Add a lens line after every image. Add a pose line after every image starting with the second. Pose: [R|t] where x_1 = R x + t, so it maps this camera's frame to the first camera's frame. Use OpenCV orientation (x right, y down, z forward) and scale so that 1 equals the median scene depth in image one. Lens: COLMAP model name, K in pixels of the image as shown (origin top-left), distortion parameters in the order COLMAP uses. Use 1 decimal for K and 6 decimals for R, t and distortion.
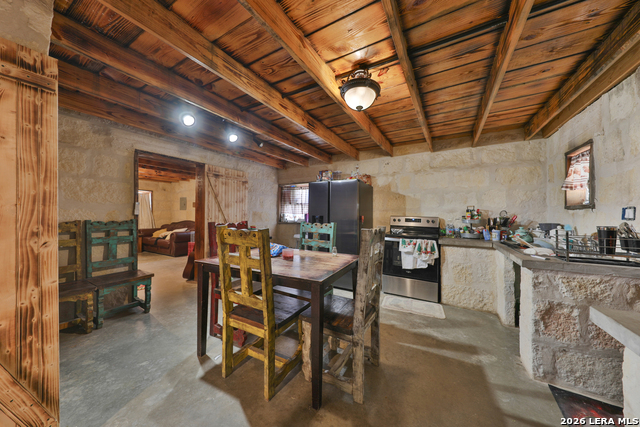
lens RADIAL K [[215.9, 0, 318.8], [0, 215.9, 212.5], [0, 0, 1]] dist [0.011059, -0.000161]
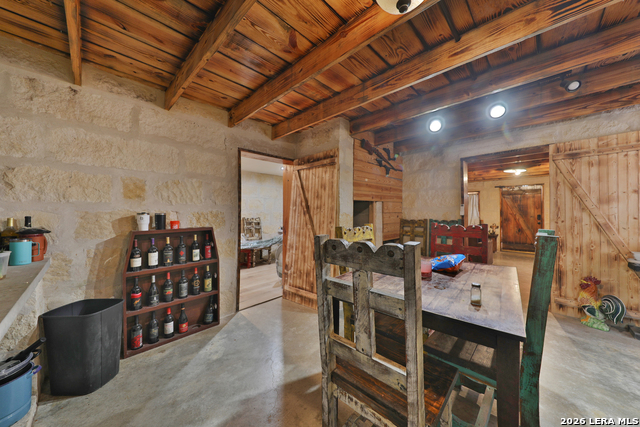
lens RADIAL K [[215.9, 0, 324.3], [0, 215.9, 213.1], [0, 0, 1]] dist [0.011059, -0.000161]
pose [[-0.227973, -0.006253, -0.973647, 0.496486], [0.005384, 0.999956, -0.007682, 0.002190], [0.973653, -0.006994, -0.227929, 0.648334]]
